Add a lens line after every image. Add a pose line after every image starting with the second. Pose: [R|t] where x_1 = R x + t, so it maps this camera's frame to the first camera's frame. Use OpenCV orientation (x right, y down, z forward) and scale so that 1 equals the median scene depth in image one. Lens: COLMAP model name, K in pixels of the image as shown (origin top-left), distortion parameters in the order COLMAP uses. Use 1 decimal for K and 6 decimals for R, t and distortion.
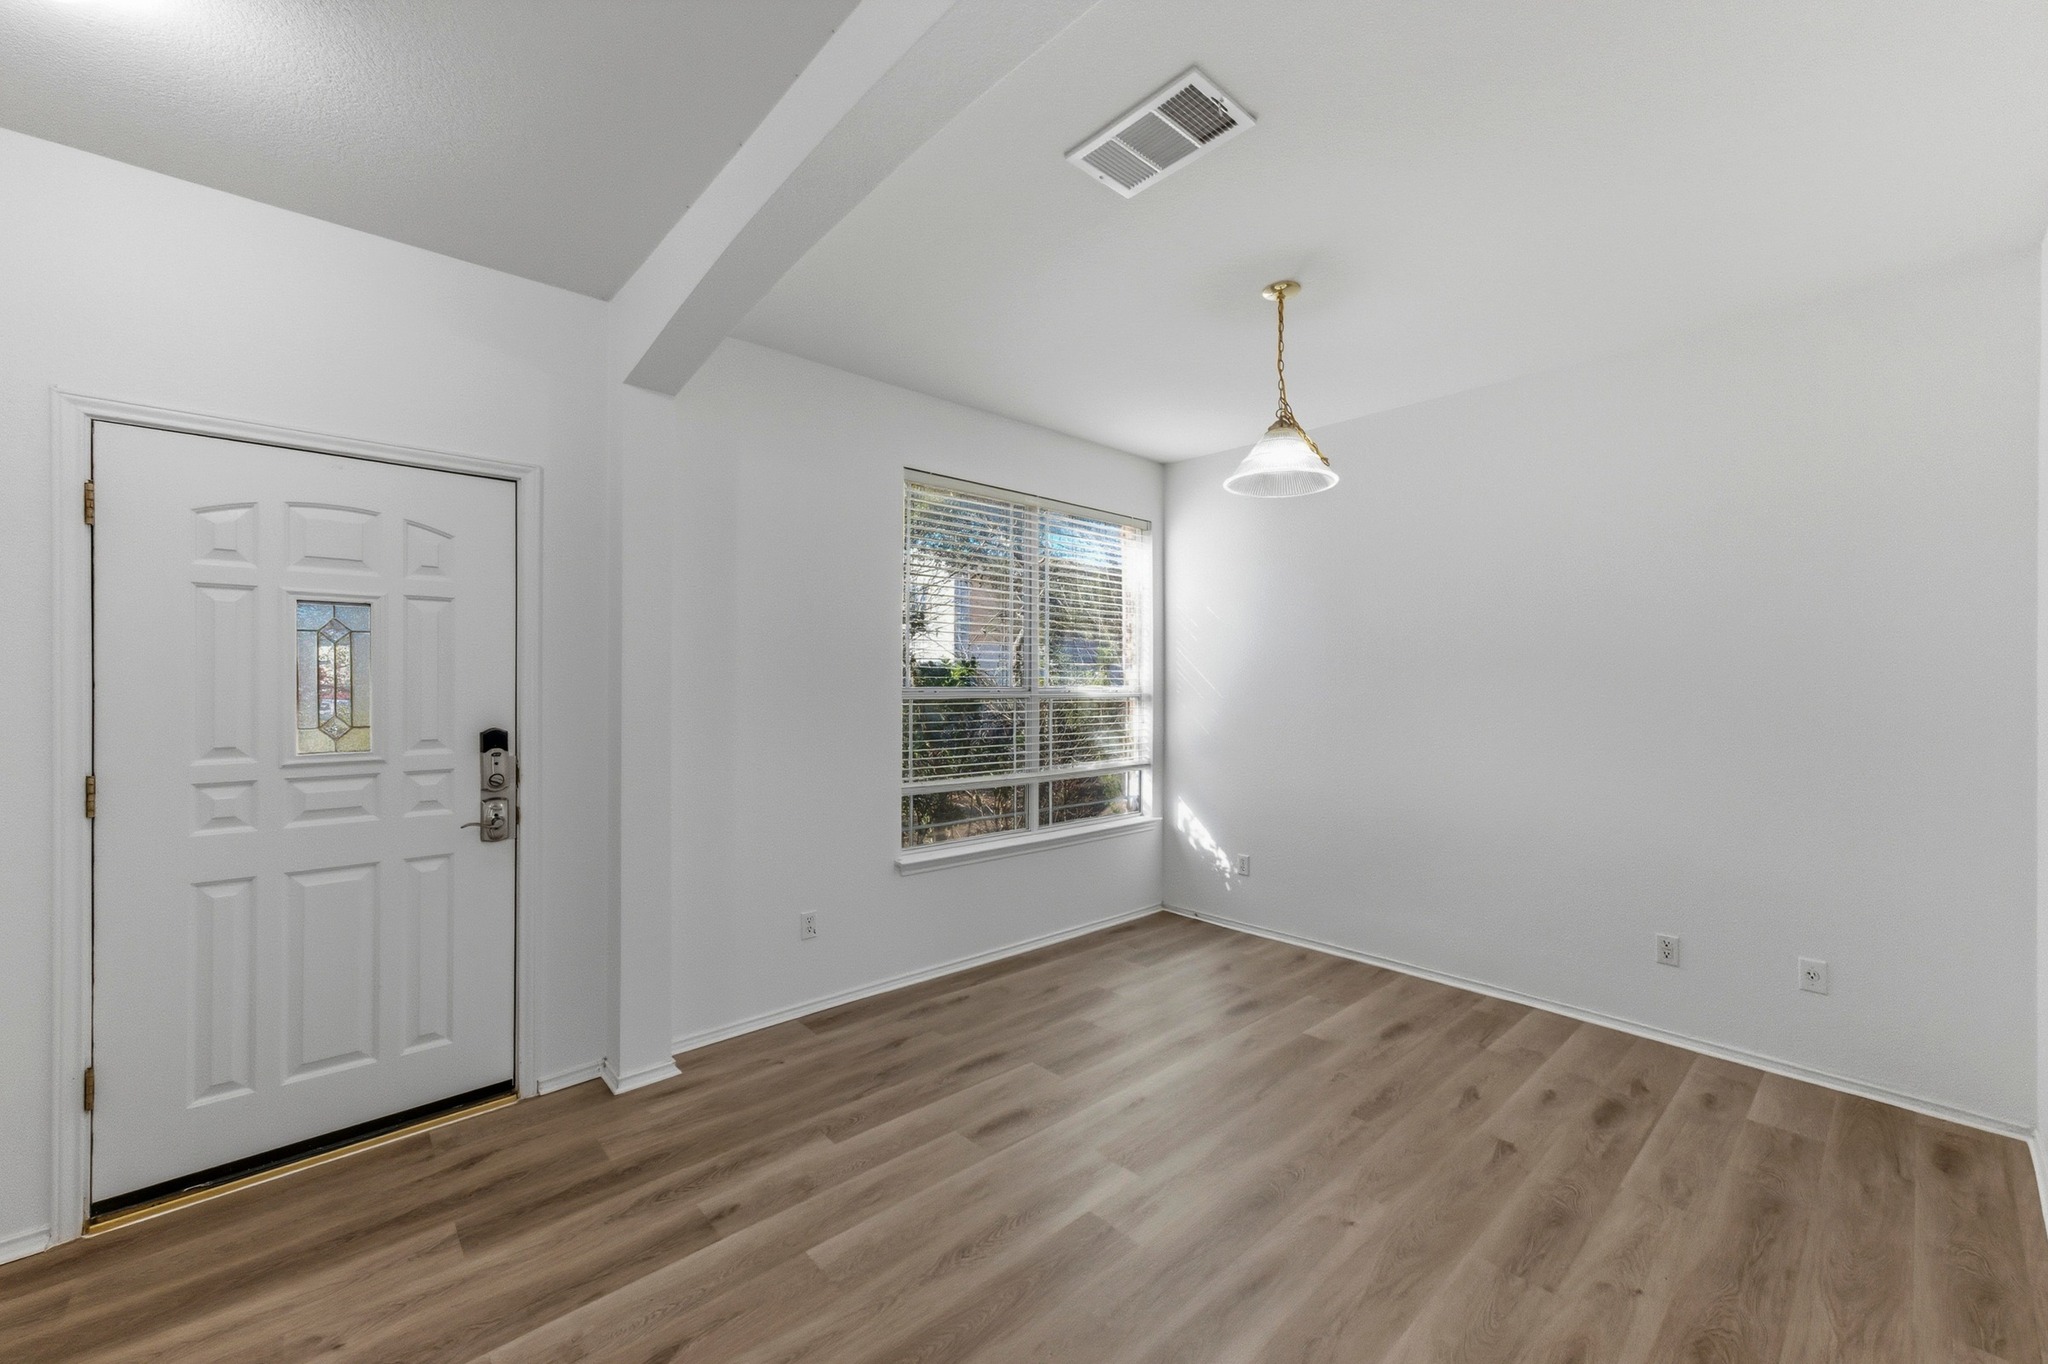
lens RADIAL K [[808.9, 0, 1030.4], [0, 808.9, 688.1], [0, 0, 1]] dist [0.001492, 0.000401]
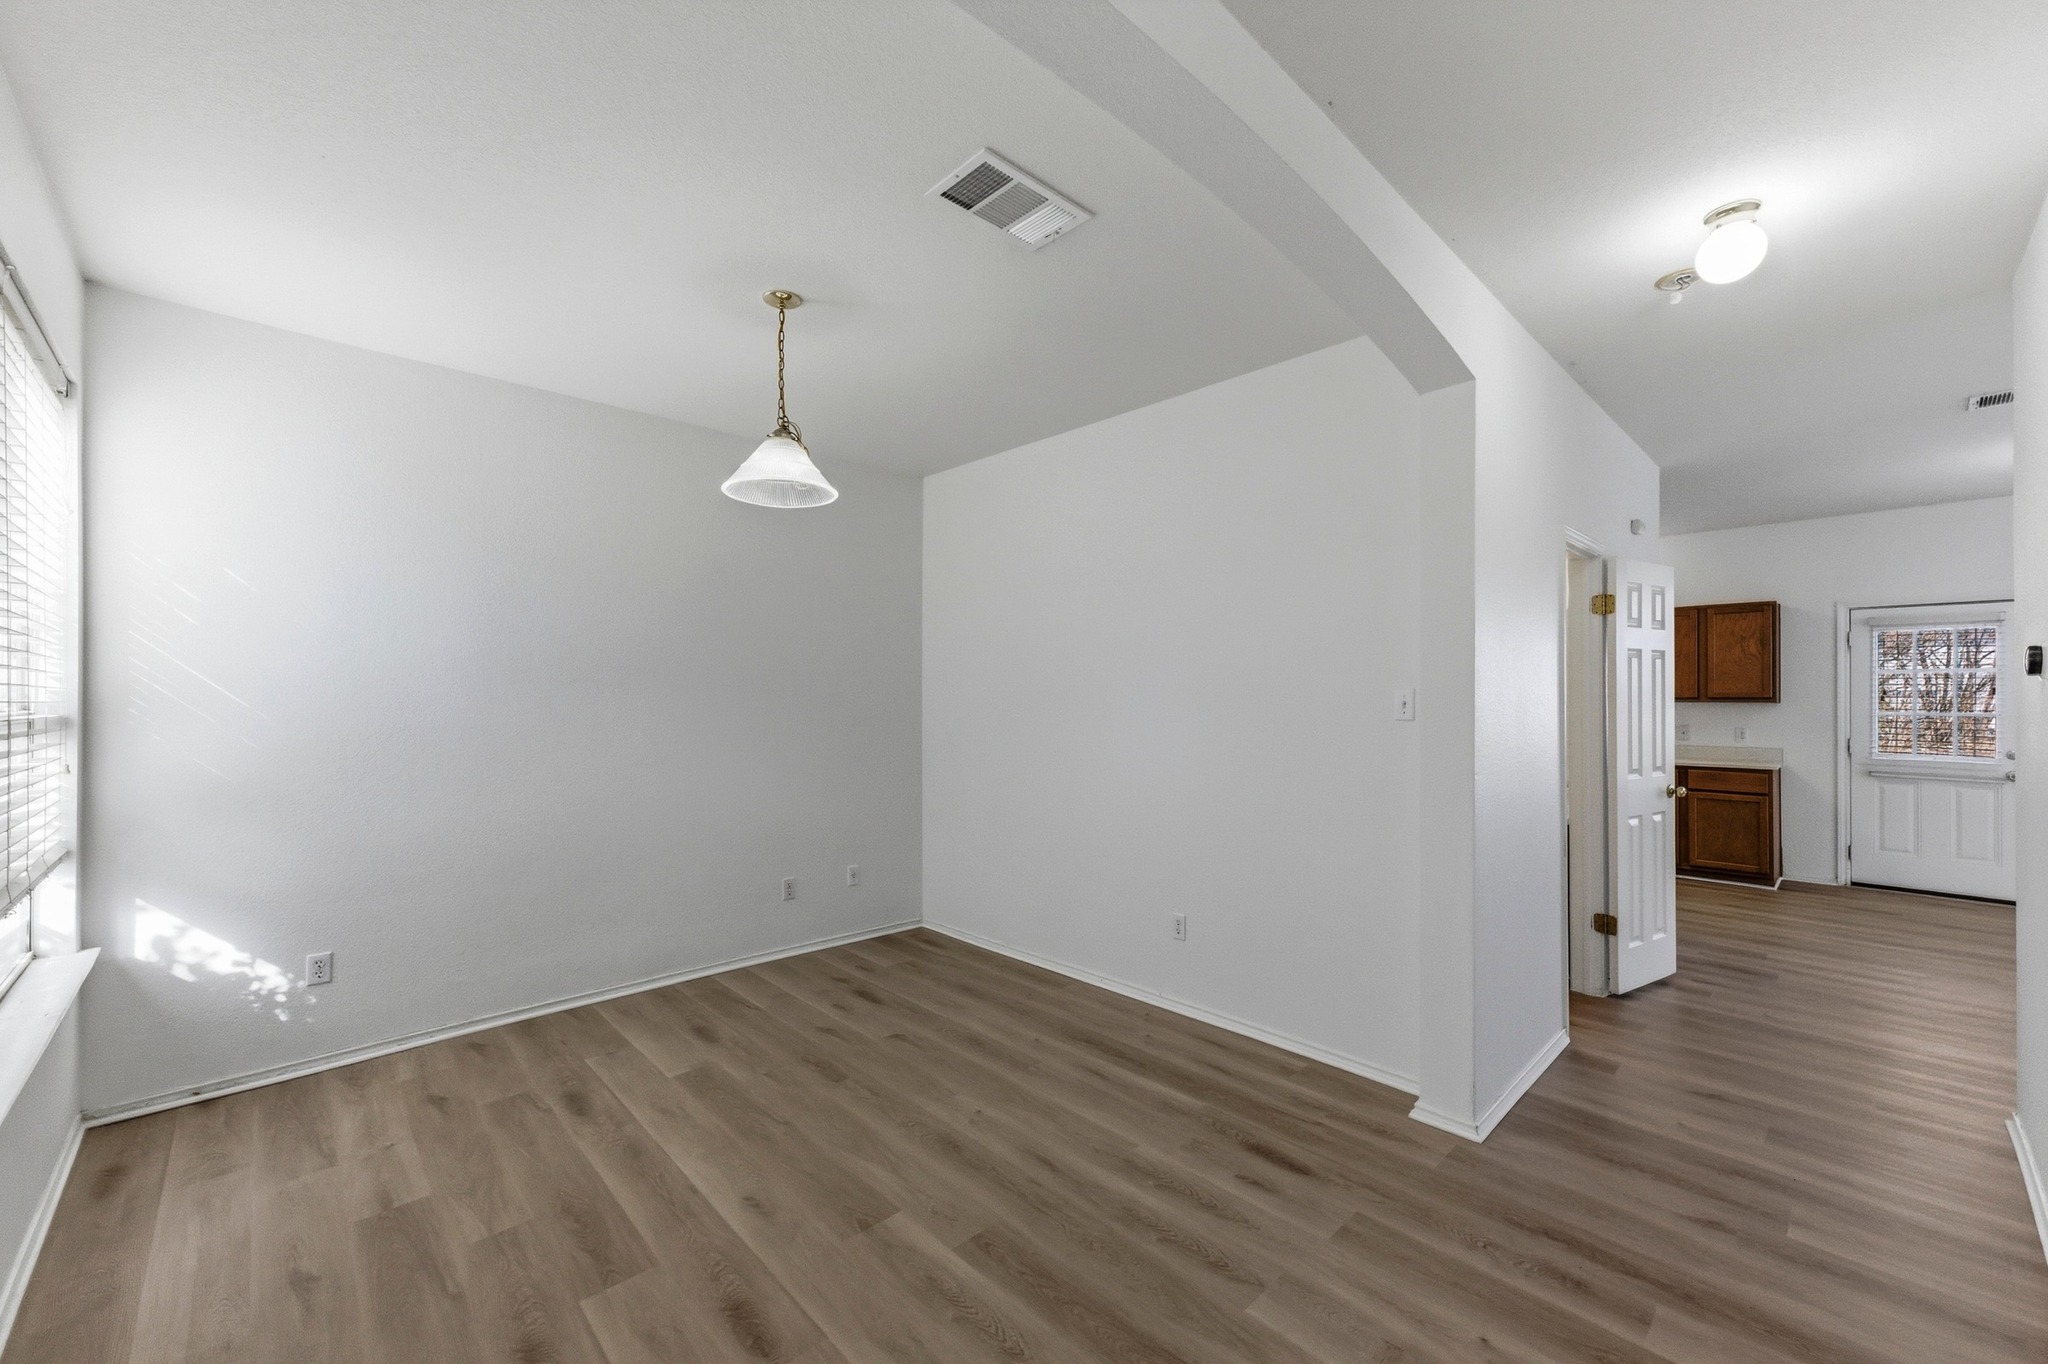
lens RADIAL K [[804.6, 0, 1022.5], [0, 804.6, 695.6], [0, 0, 1]] dist [0.001297, 0.000392]
pose [[-0.023916, -0.001426, 0.999713, -0.583129], [0.007464, 0.999971, 0.001605, -0.003984], [-0.999686, 0.007501, -0.023905, 0.624392]]
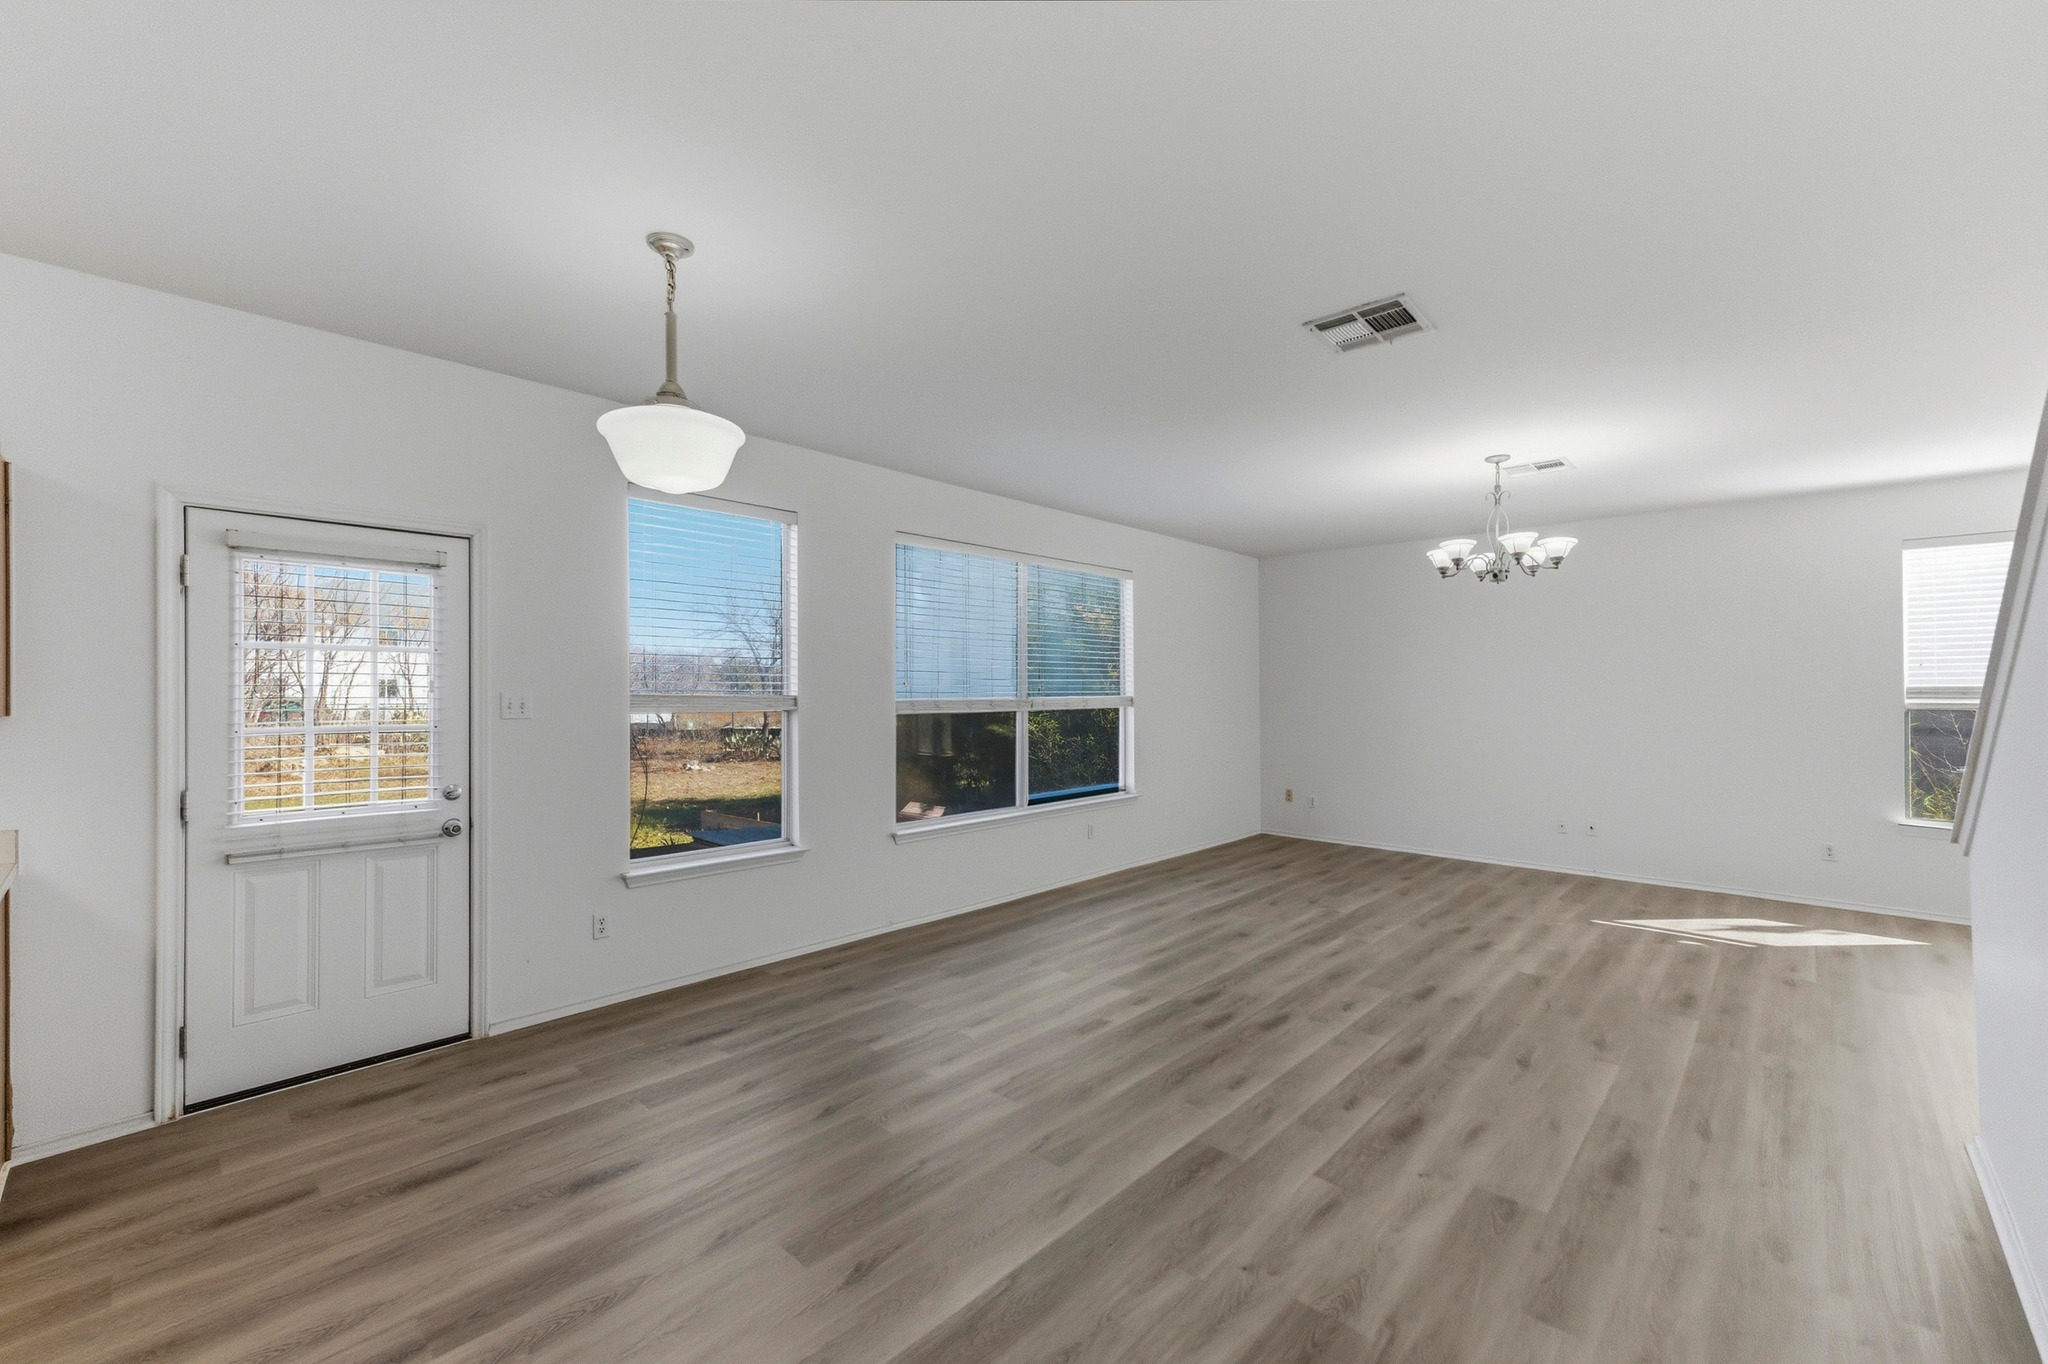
lens RADIAL K [[808.9, 0, 1030.4], [0, 808.9, 688.1], [0, 0, 1]] dist [0.001492, 0.000401]
pose [[-0.997792, -0.002182, -0.066387, -0.321118], [-0.002362, 0.999994, 0.002627, -0.002857], [0.066381, 0.002778, -0.997790, 0.346368]]
